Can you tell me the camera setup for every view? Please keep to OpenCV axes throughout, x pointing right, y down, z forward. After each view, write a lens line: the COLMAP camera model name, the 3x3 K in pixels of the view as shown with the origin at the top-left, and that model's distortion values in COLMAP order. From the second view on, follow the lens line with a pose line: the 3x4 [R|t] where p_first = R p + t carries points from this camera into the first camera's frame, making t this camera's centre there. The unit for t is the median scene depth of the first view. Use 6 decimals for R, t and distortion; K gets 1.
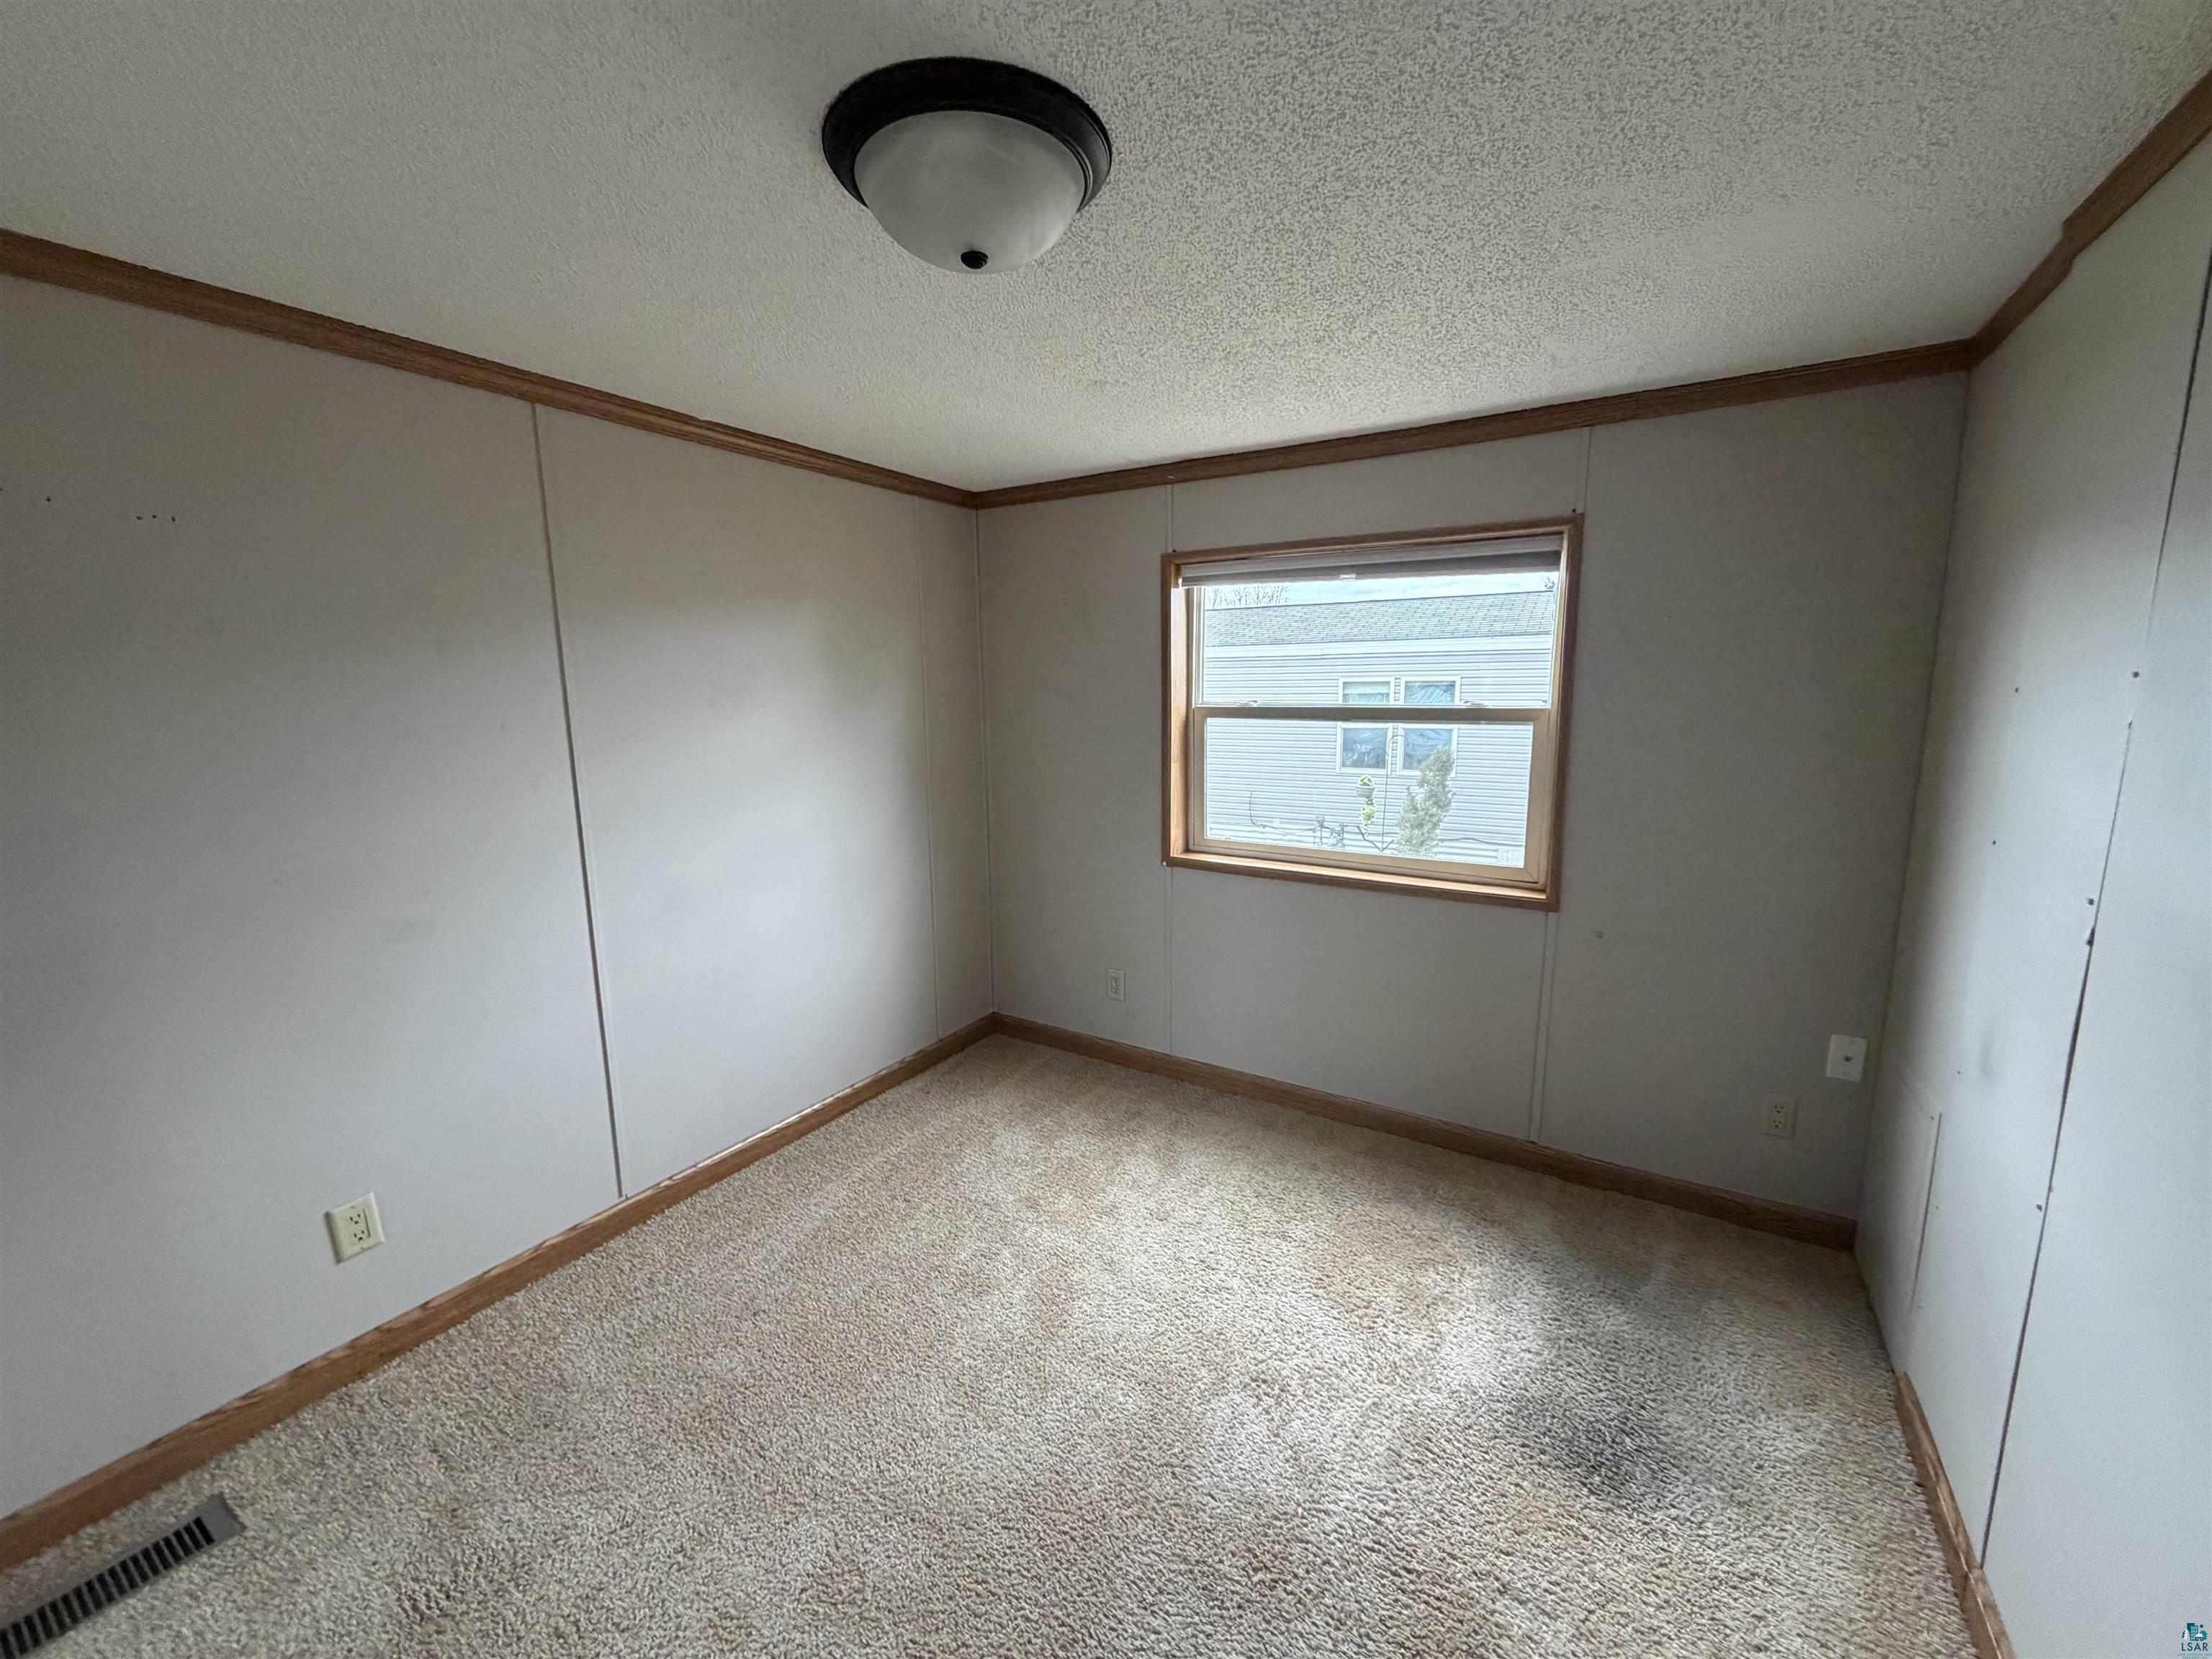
lens RADIAL K [[879.5, 0, 1110.9], [0, 879.5, 820.6], [0, 0, 1]] dist [-0.001055, 0.000753]
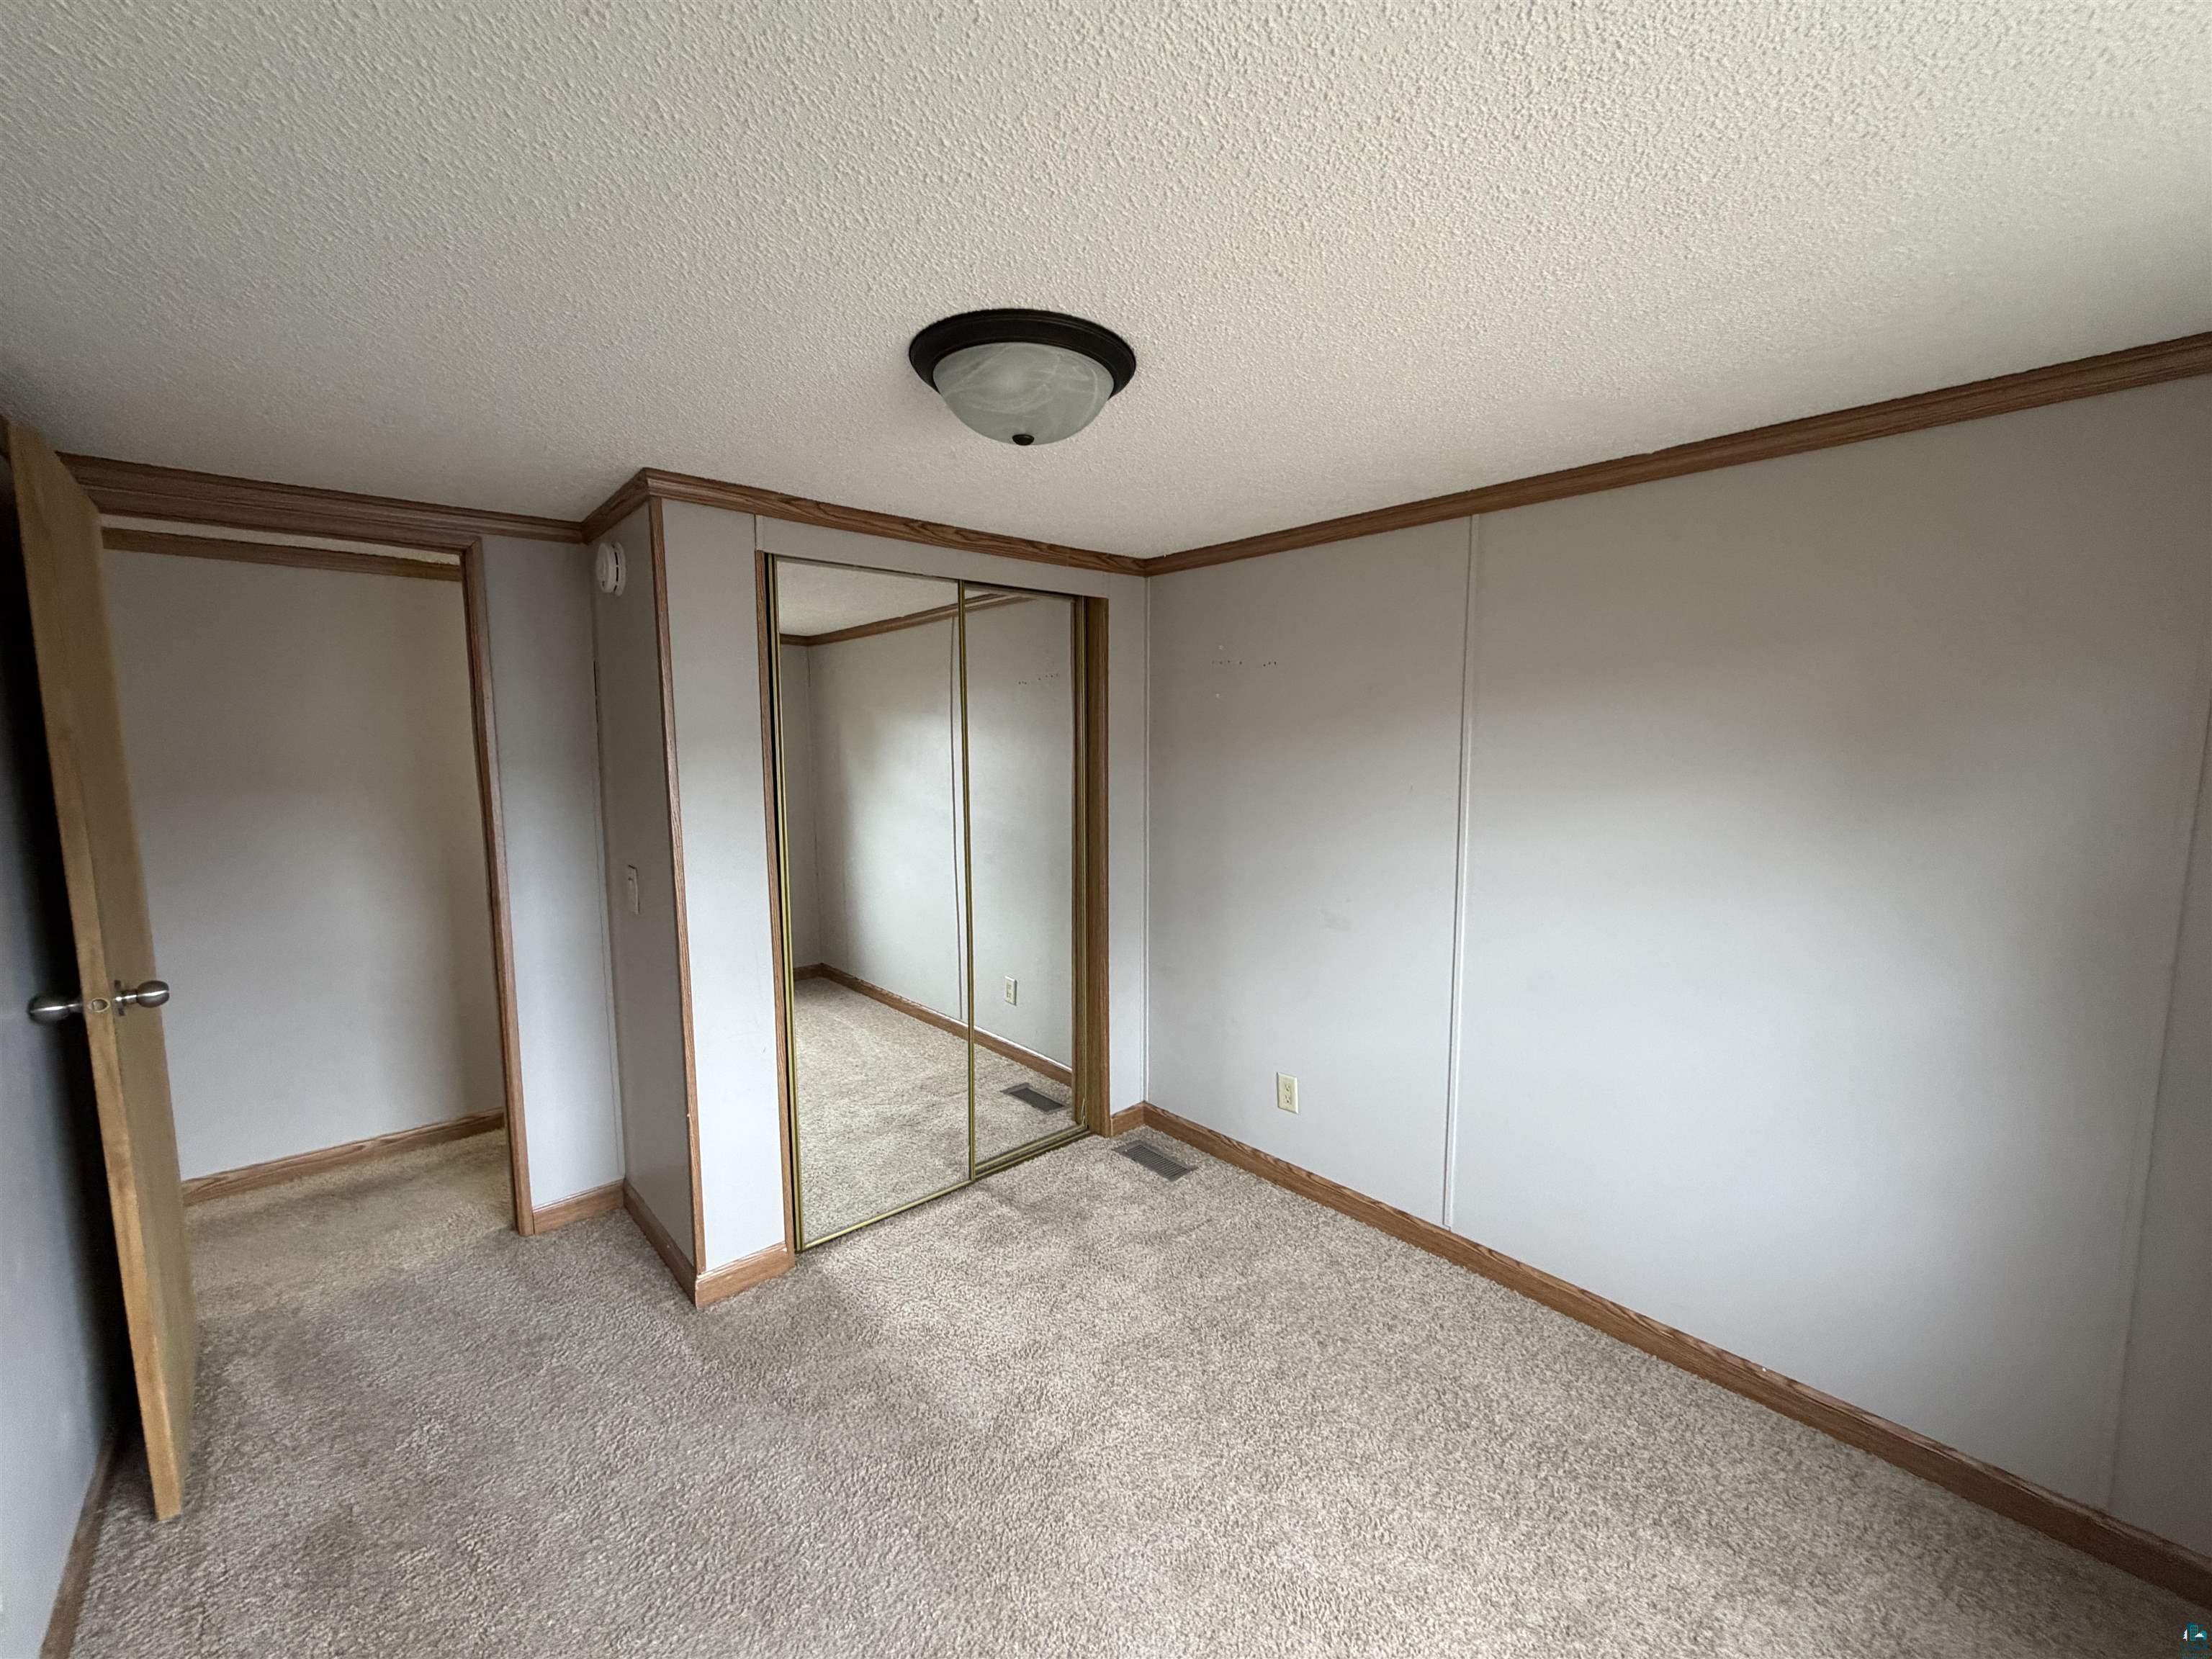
lens RADIAL K [[879.5, 0, 1101.4], [0, 879.5, 834.4], [0, 0, 1]] dist [-0.001055, 0.000753]
pose [[-0.282453, 0.116911, -0.952130, 0.590881], [-0.146722, 0.975602, 0.163318, -0.172471], [0.947994, 0.185828, -0.258409, 0.863971]]
